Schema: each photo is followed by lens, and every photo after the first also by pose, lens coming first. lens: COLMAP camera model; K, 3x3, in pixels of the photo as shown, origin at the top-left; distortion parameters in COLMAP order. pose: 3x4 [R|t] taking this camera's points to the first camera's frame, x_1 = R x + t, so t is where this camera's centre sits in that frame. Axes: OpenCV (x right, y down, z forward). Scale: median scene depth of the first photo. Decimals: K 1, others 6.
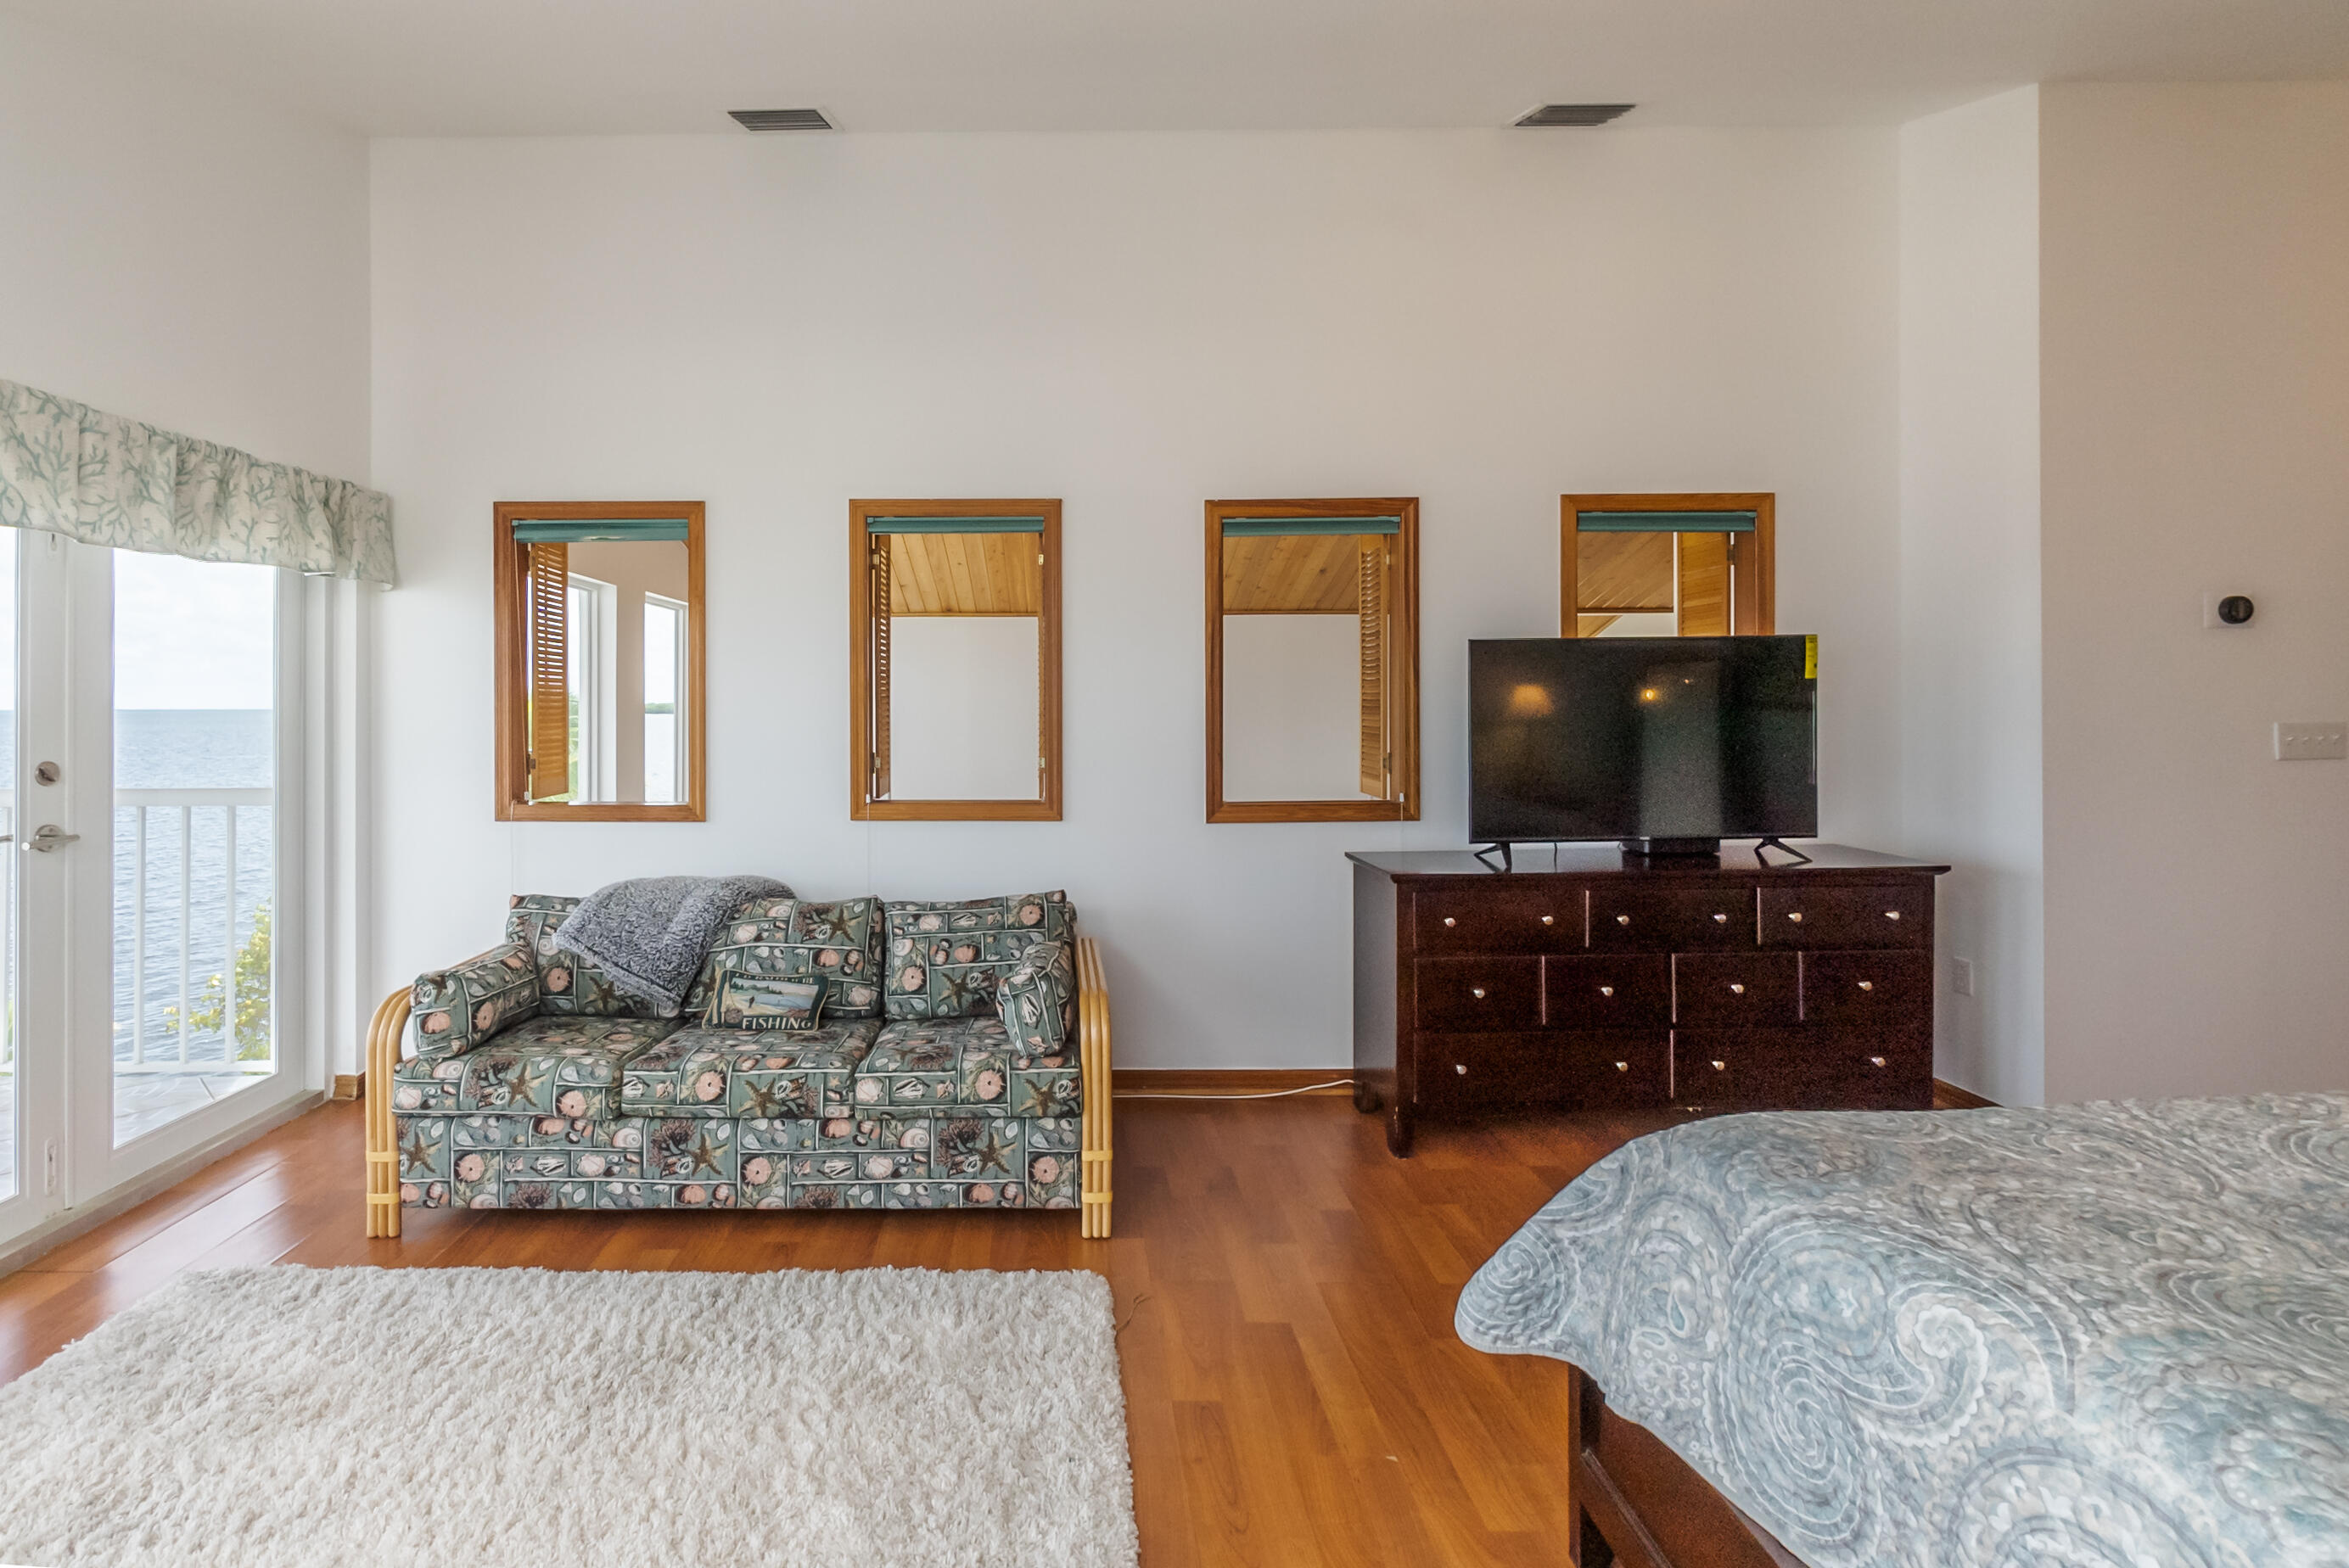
lens RADIAL K [[1113.9, 0, 1171.7], [0, 1113.9, 706.6], [0, 0, 1]] dist [0.004504, 0.000417]
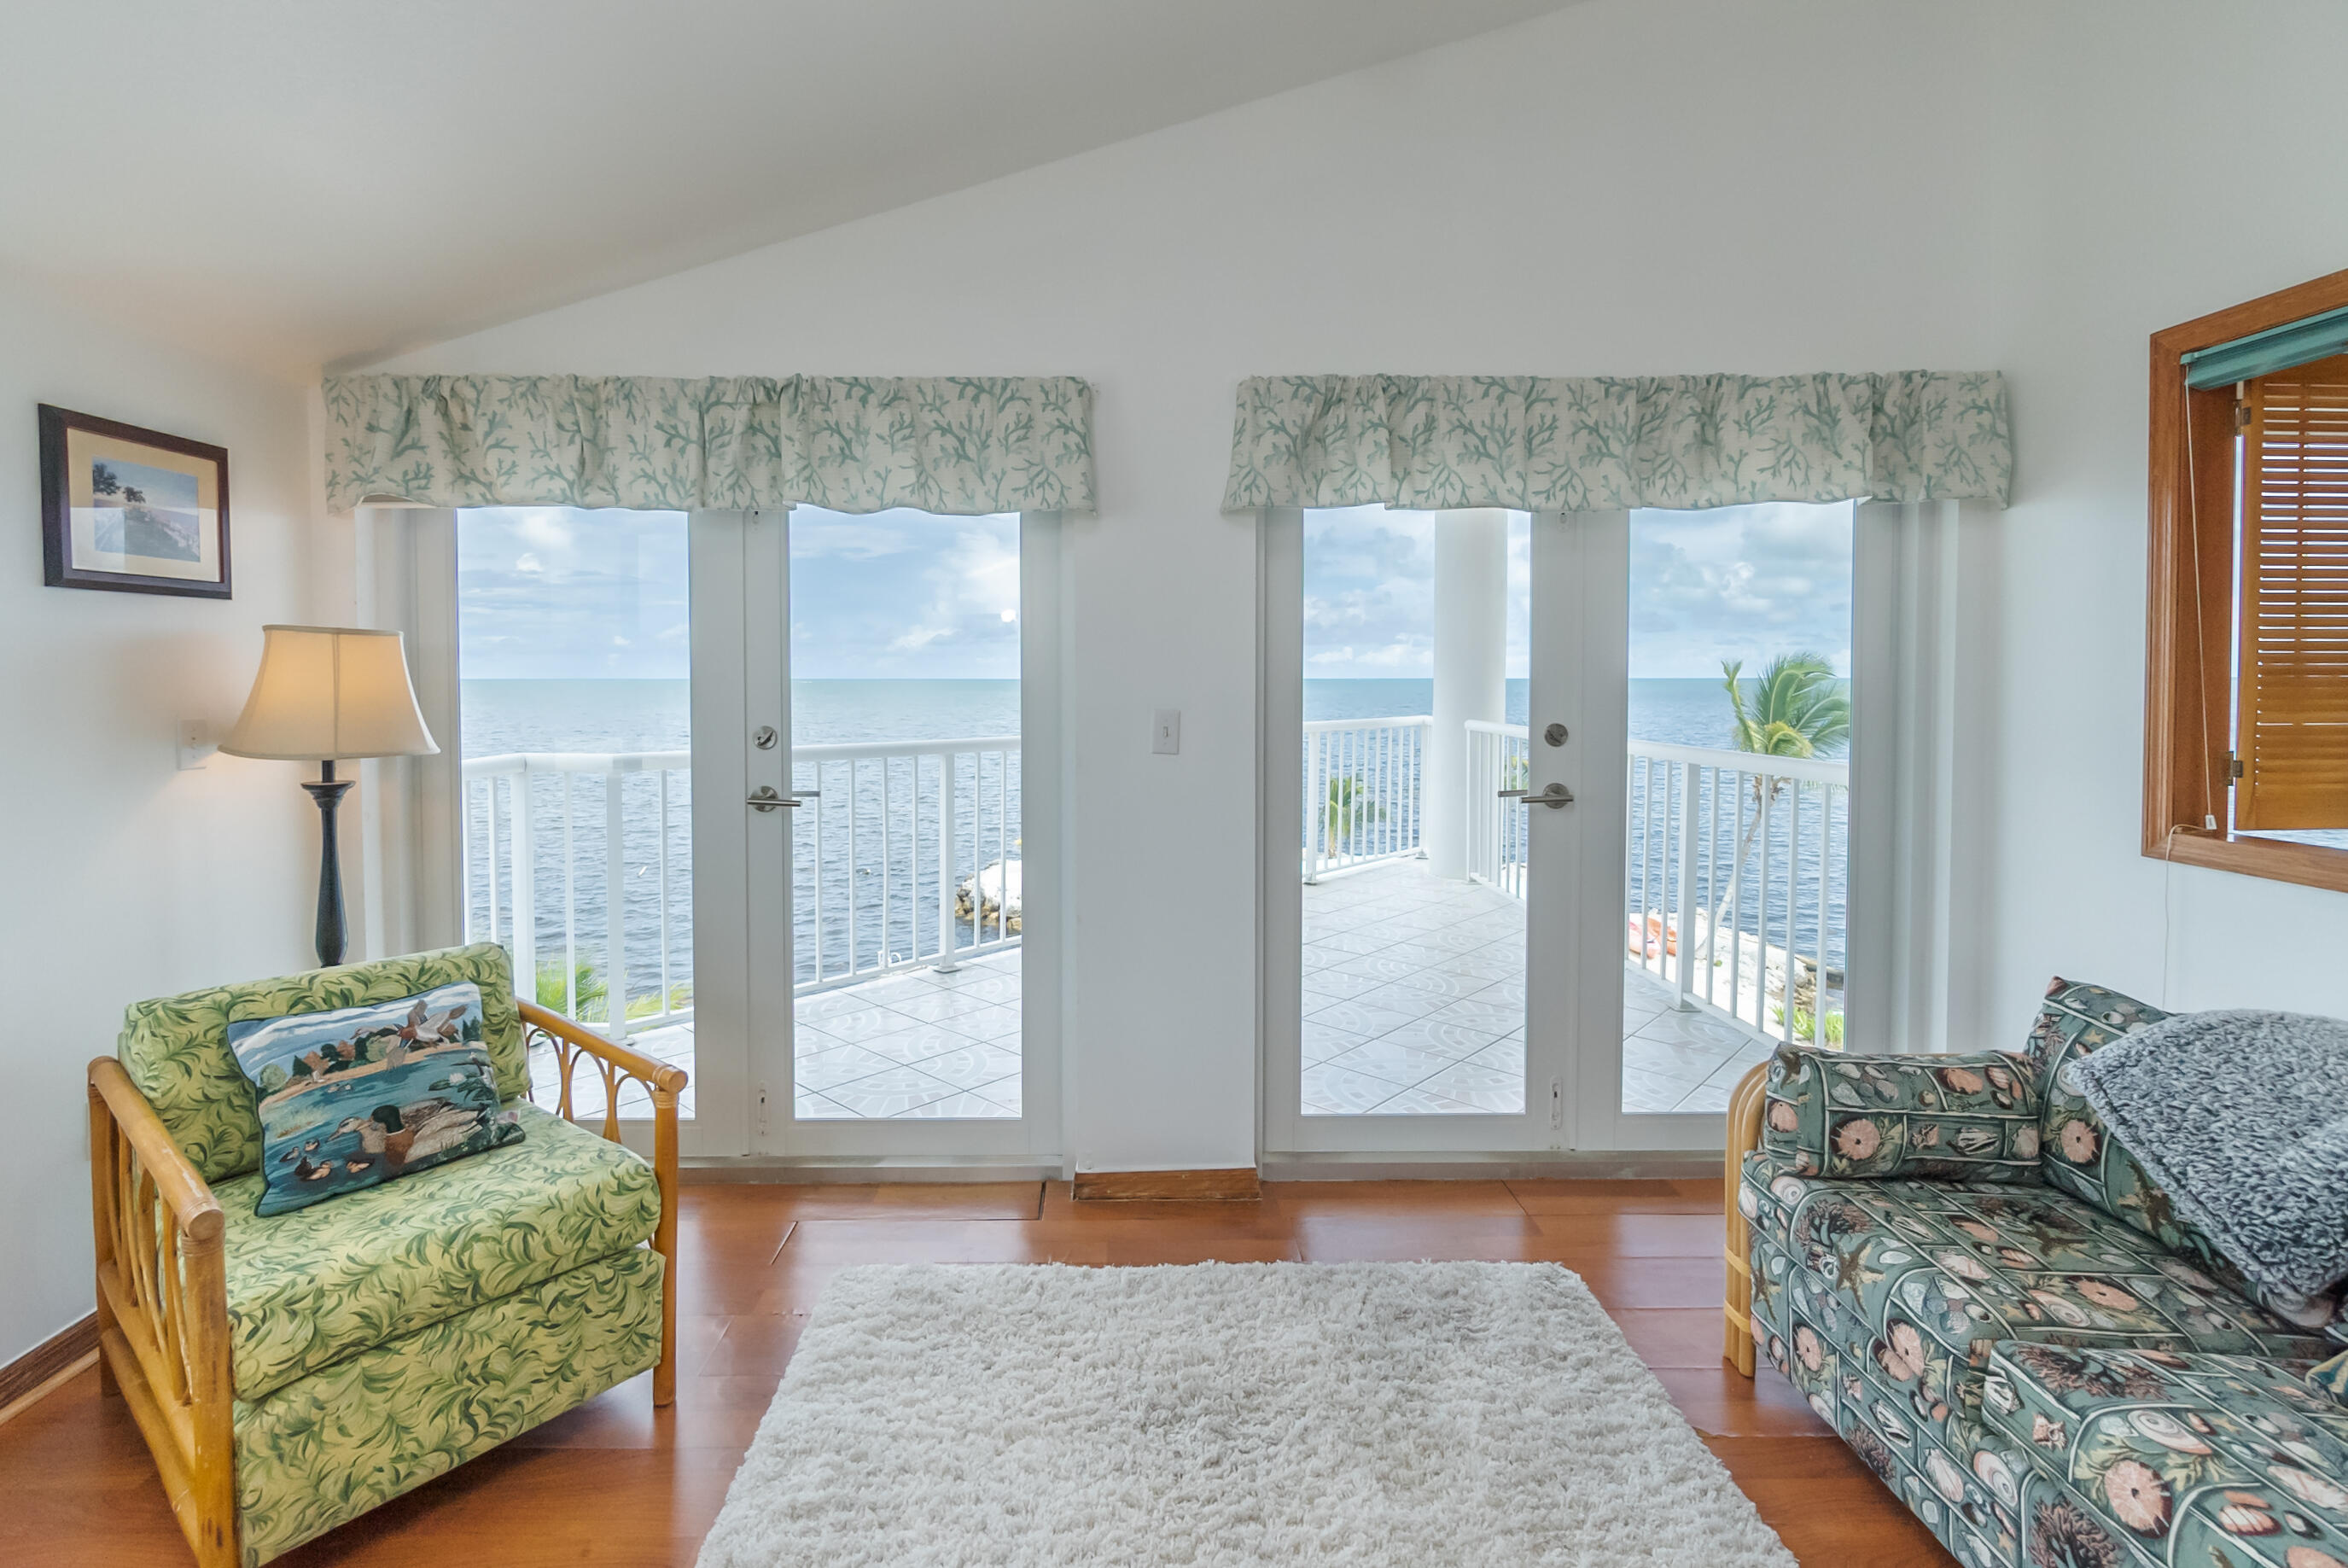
lens RADIAL K [[1113.5, 0, 1171.2], [0, 1113.5, 706.6], [0, 0, 1]] dist [0.004504, 0.000417]
pose [[-0.094795, 0.029951, -0.995046, 0.075462], [0.000904, 0.999549, 0.030000, 0.001334], [0.995496, 0.001945, -0.094779, 0.676223]]
